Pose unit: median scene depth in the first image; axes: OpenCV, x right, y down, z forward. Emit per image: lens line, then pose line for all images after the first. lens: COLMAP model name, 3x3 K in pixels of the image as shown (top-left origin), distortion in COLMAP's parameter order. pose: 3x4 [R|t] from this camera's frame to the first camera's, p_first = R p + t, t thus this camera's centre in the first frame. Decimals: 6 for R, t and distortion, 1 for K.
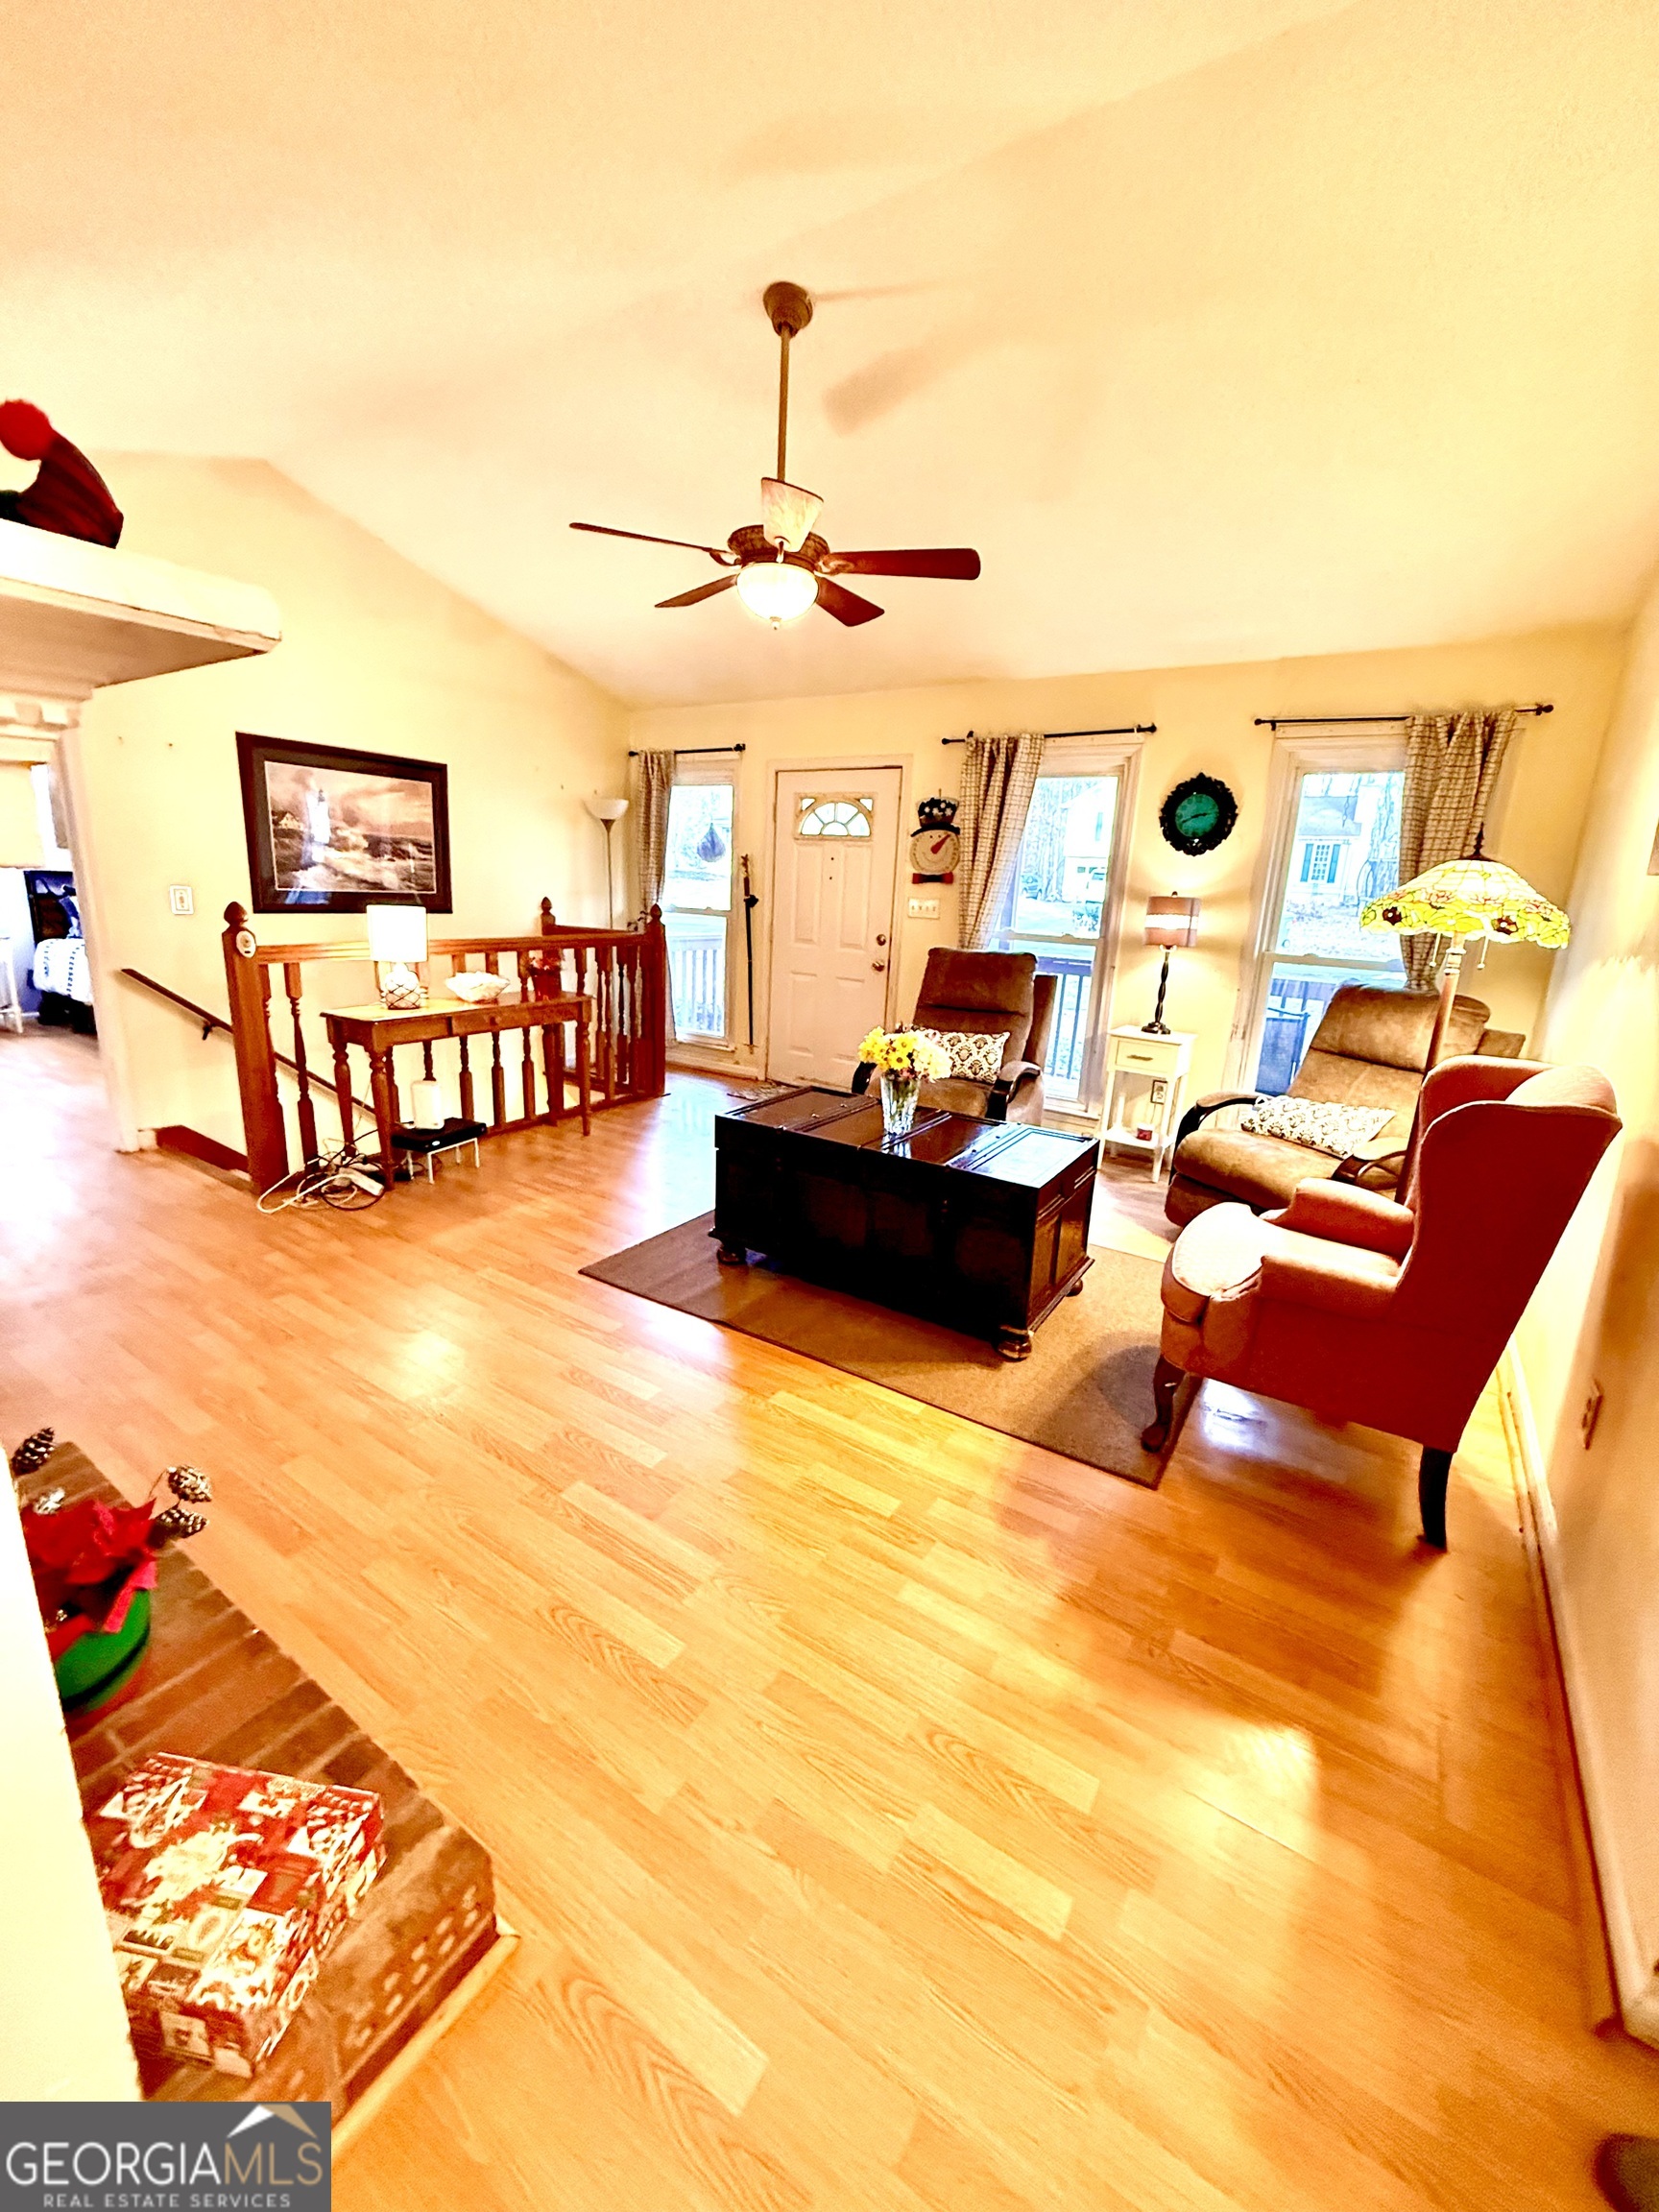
lens RADIAL K [[880.7, 0, 828.9], [0, 880.7, 1097.6], [0, 0, 1]] dist [0.009301, -0.000017]
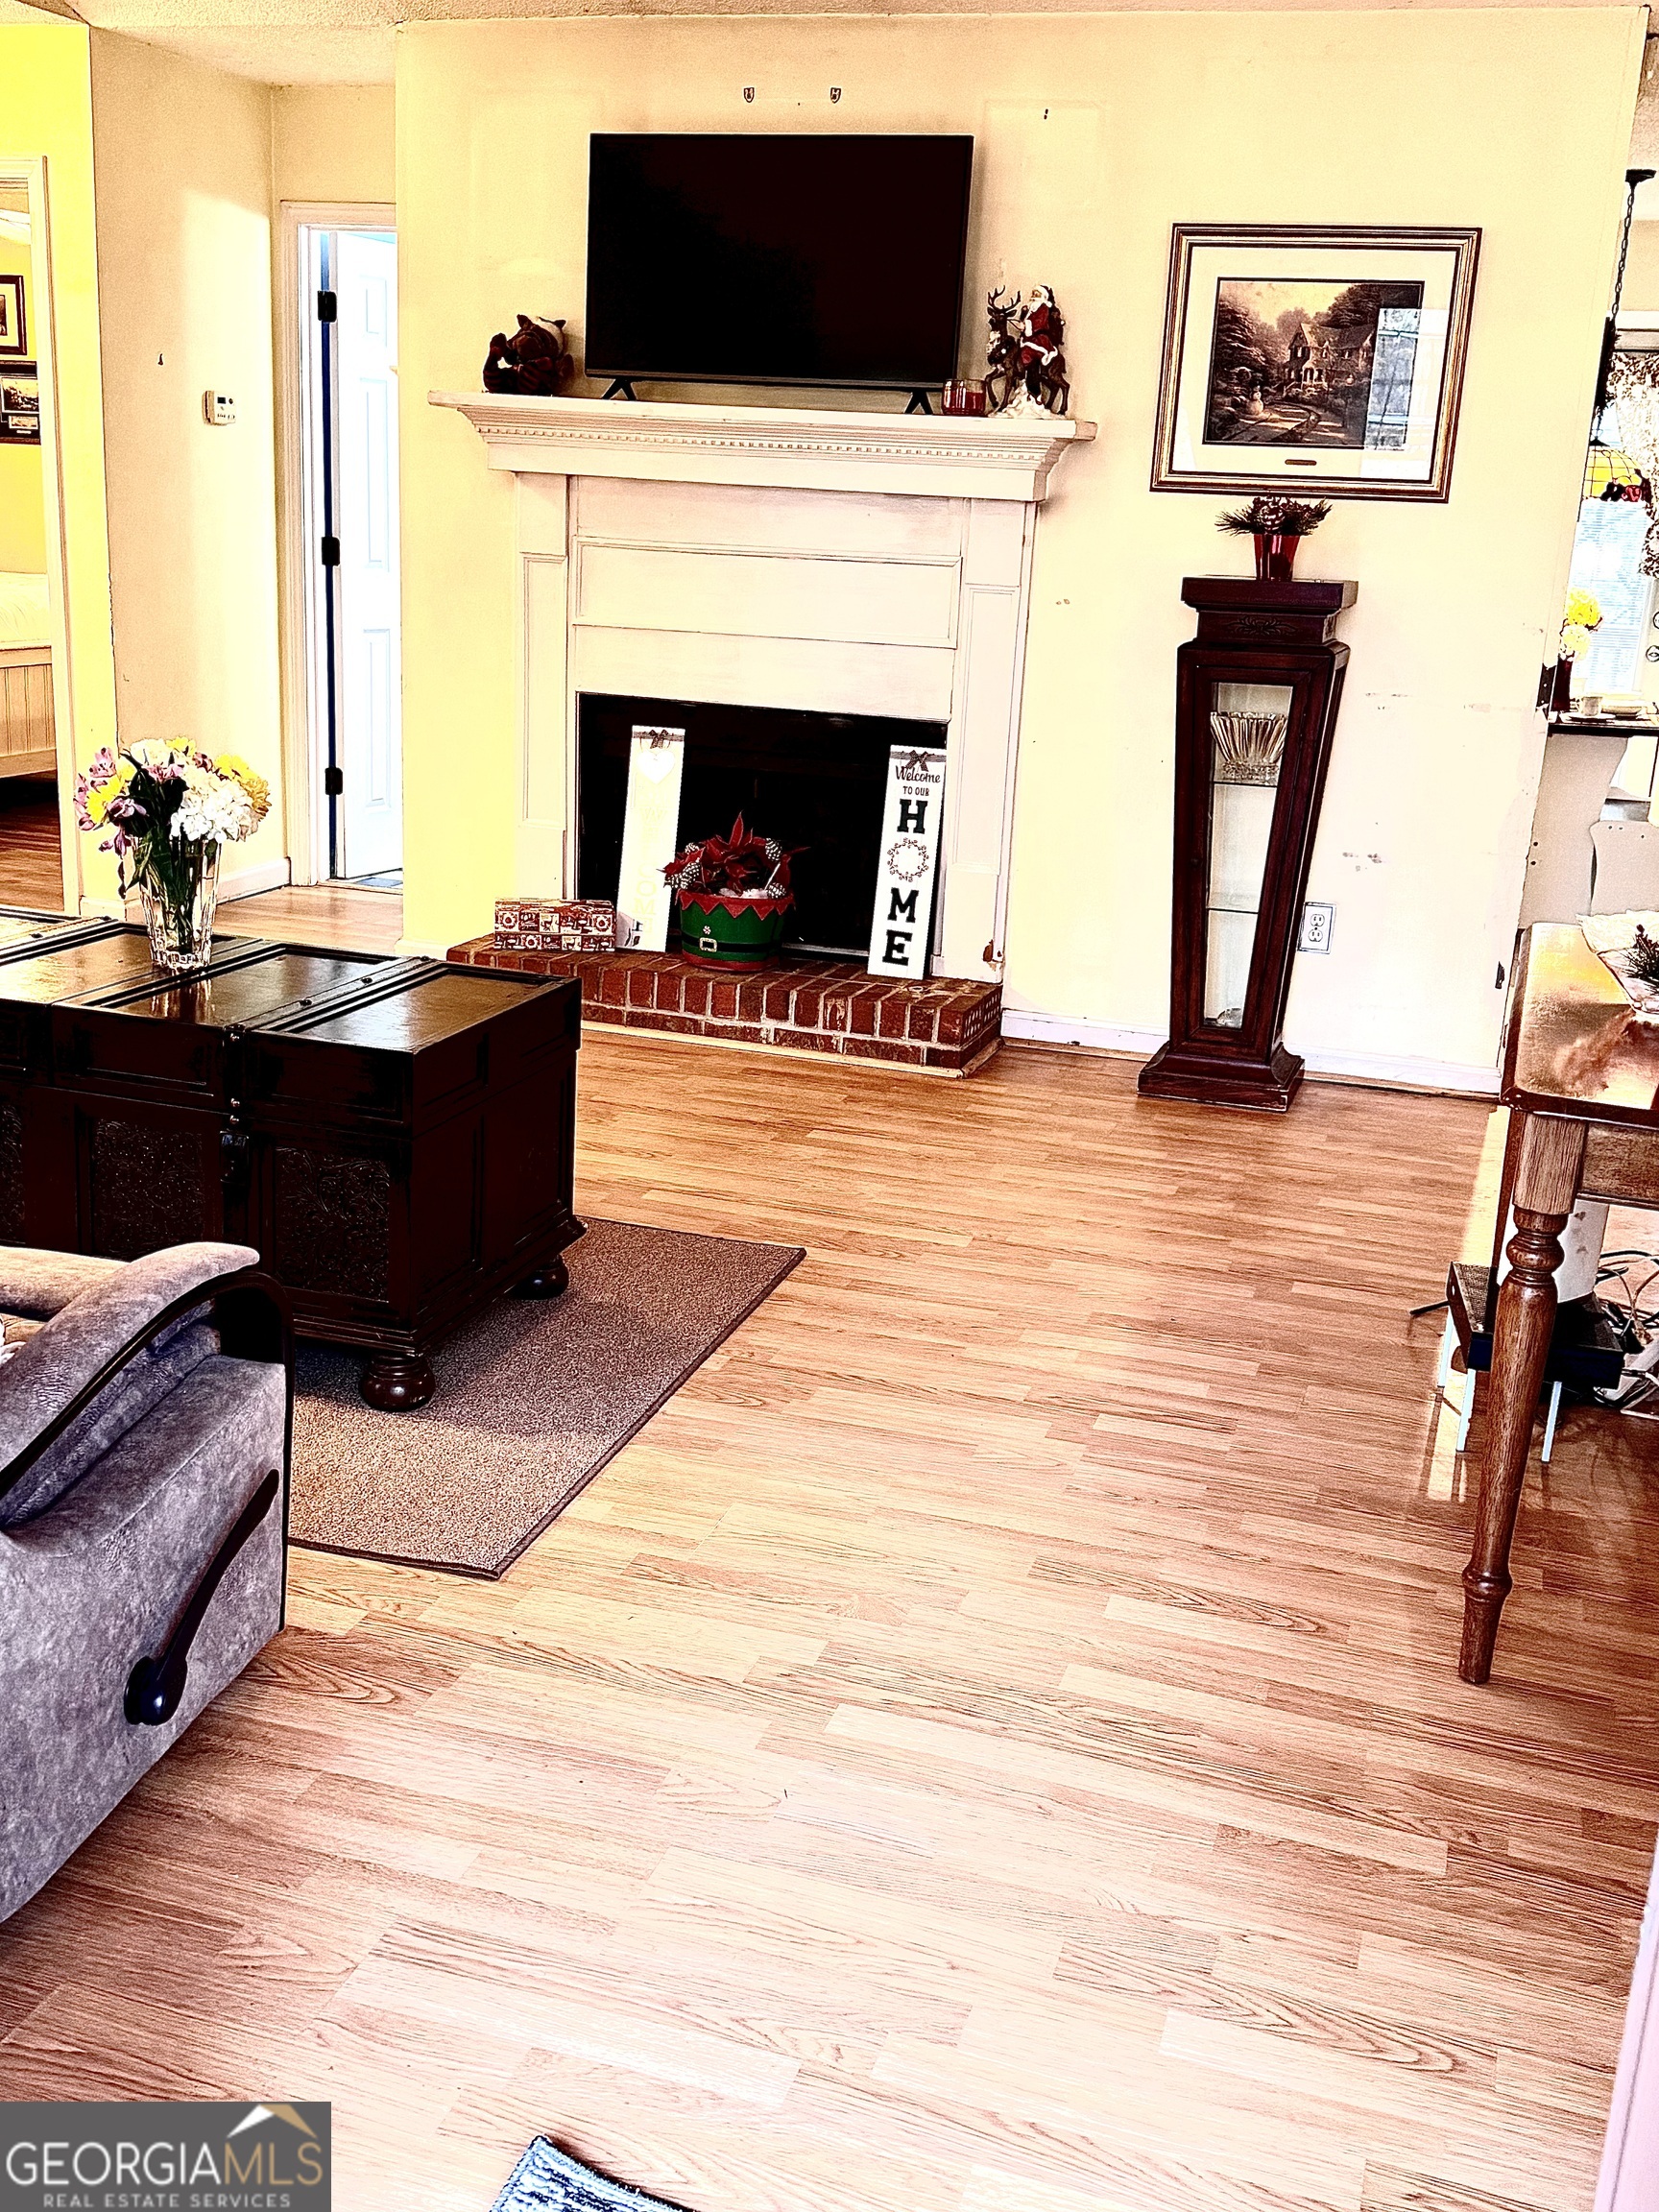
lens RADIAL K [[2050.5, 0, 829.5], [0, 2050.5, 1106.0], [0, 0, 1]] dist [-0.000459, -0.000288]
pose [[-0.957003, -0.019771, -0.289405, 0.039715], [-0.160262, 0.867628, 0.470679, -0.323929], [0.241790, 0.496821, -0.833490, 1.408901]]
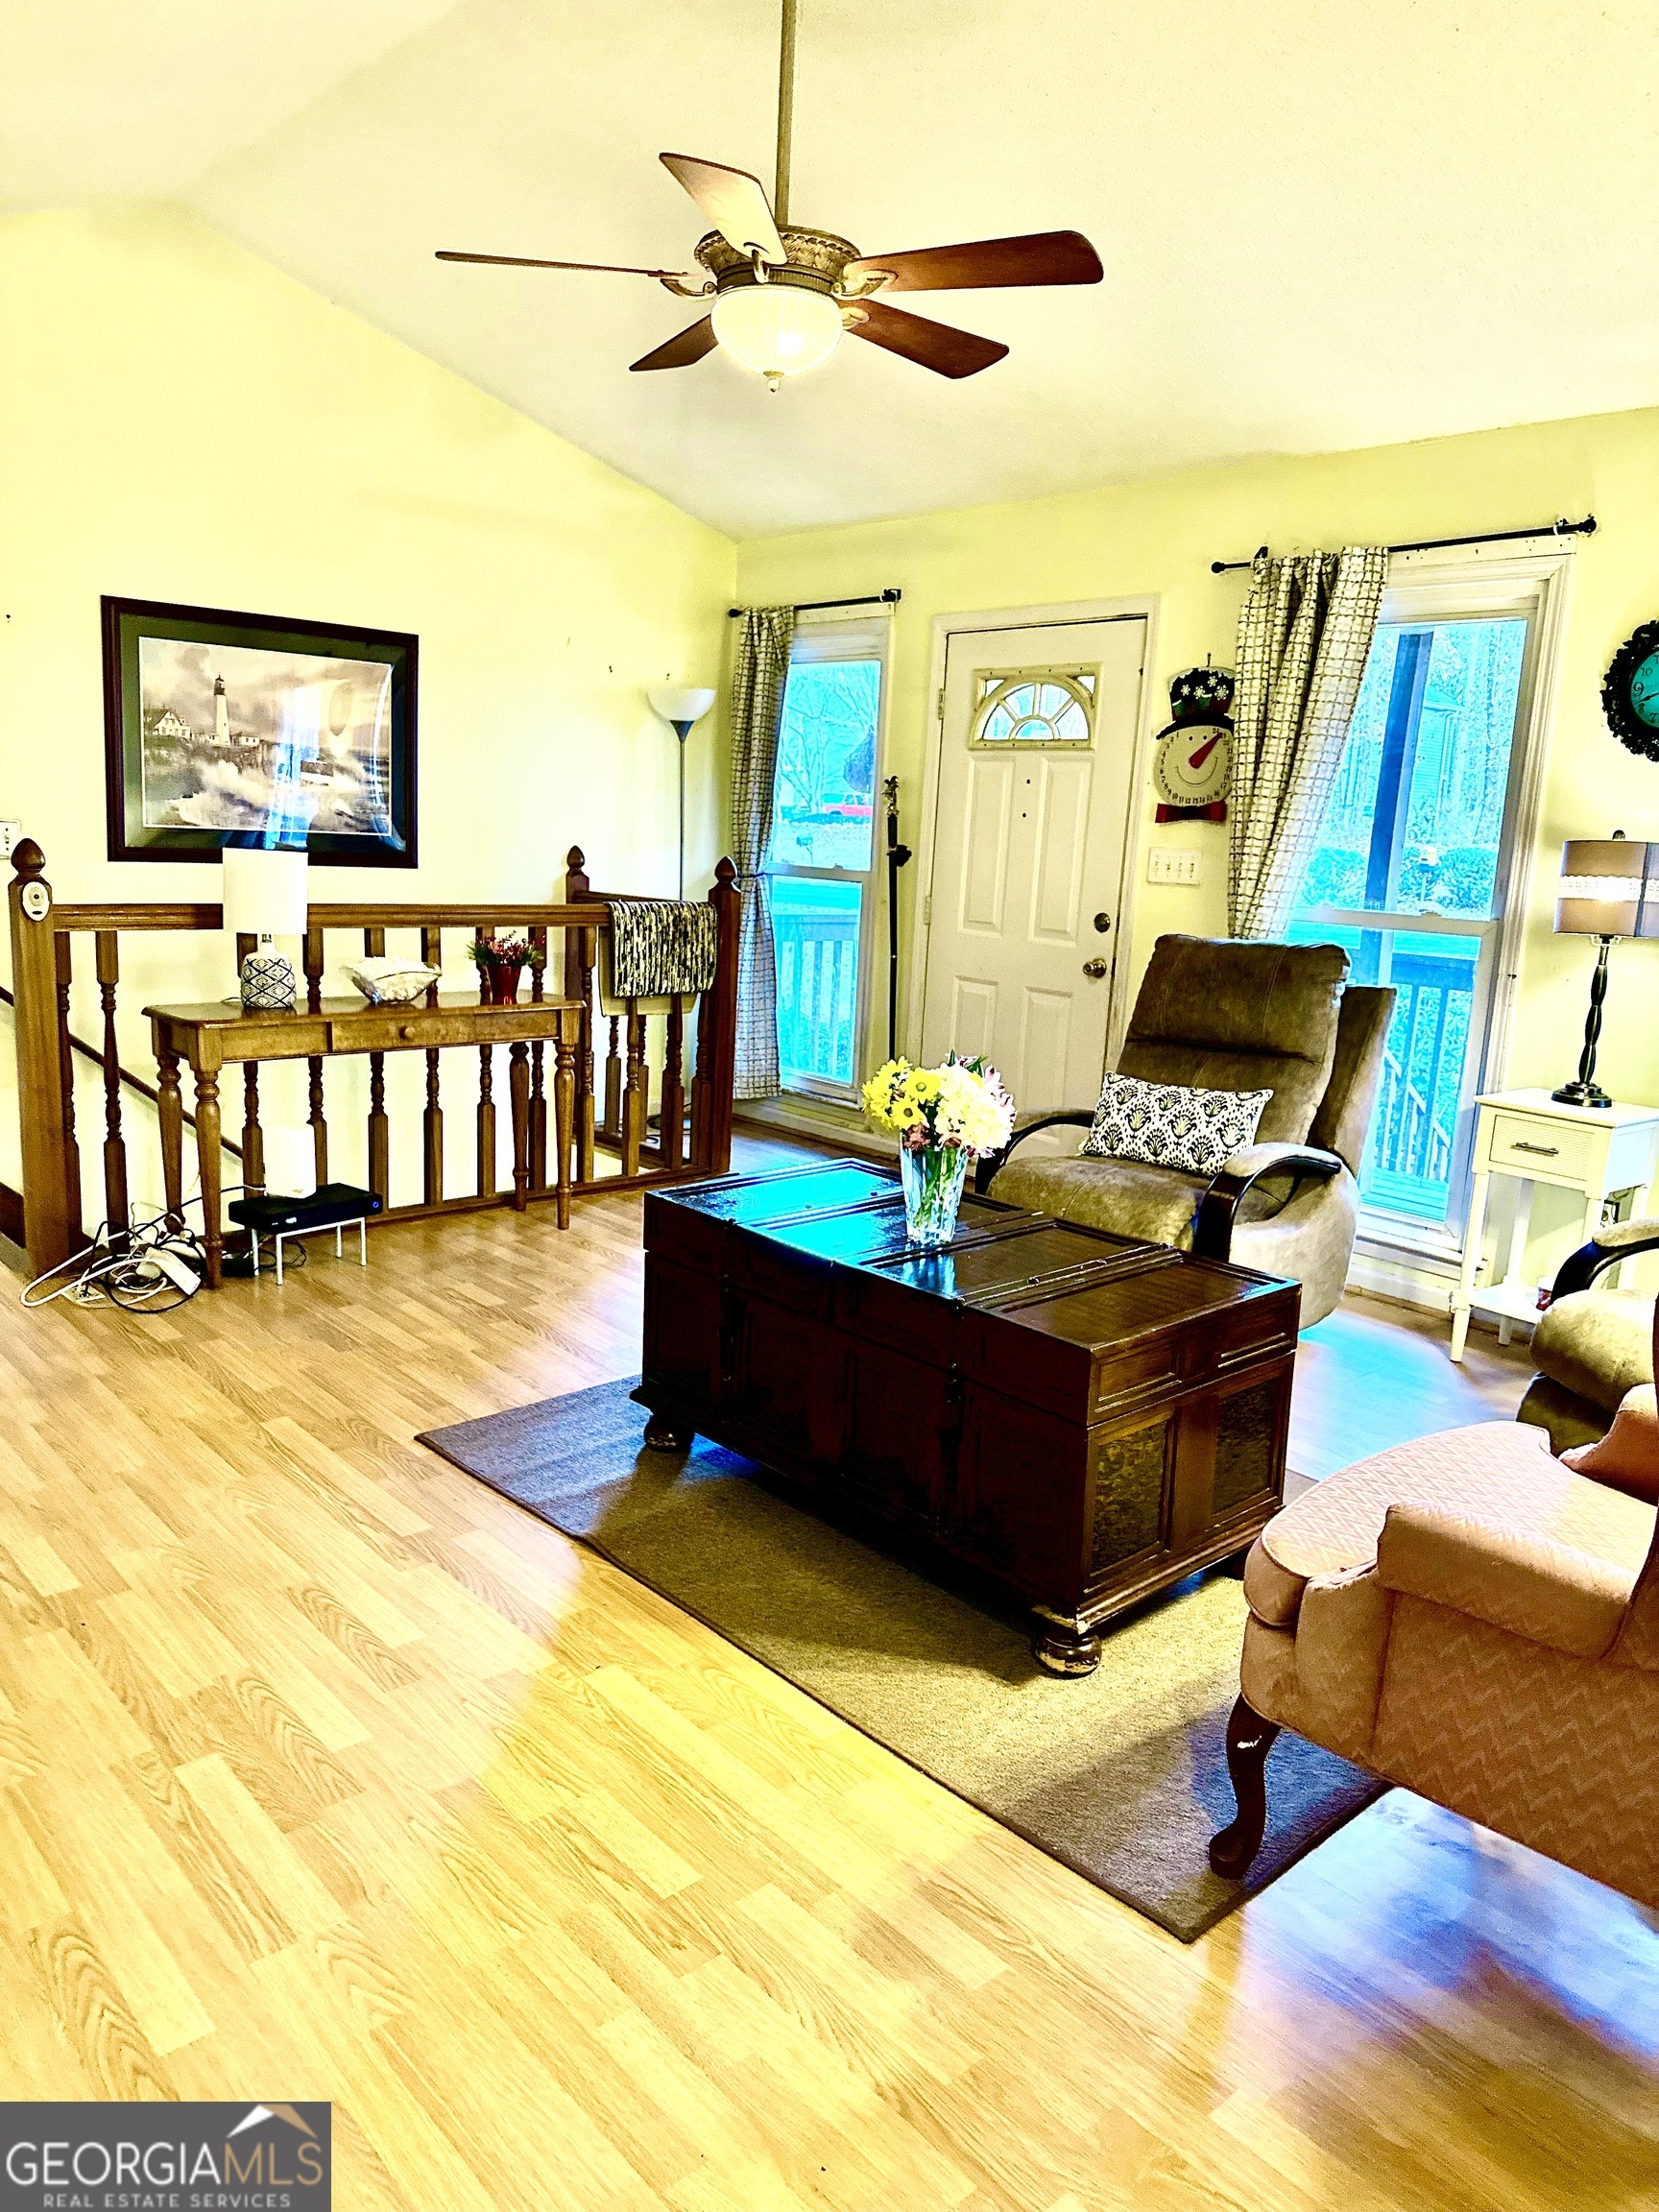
lens RADIAL K [[1541.9, 0, 829.5], [0, 1541.9, 1106.0], [0, 0, 1]] dist [0.167895, -0.292007]
pose [[0.965237, 0.047674, -0.256993, 0.184909], [-0.065069, 0.996099, -0.059605, 0.010698], [0.253149, 0.074255, 0.964573, 0.007162]]
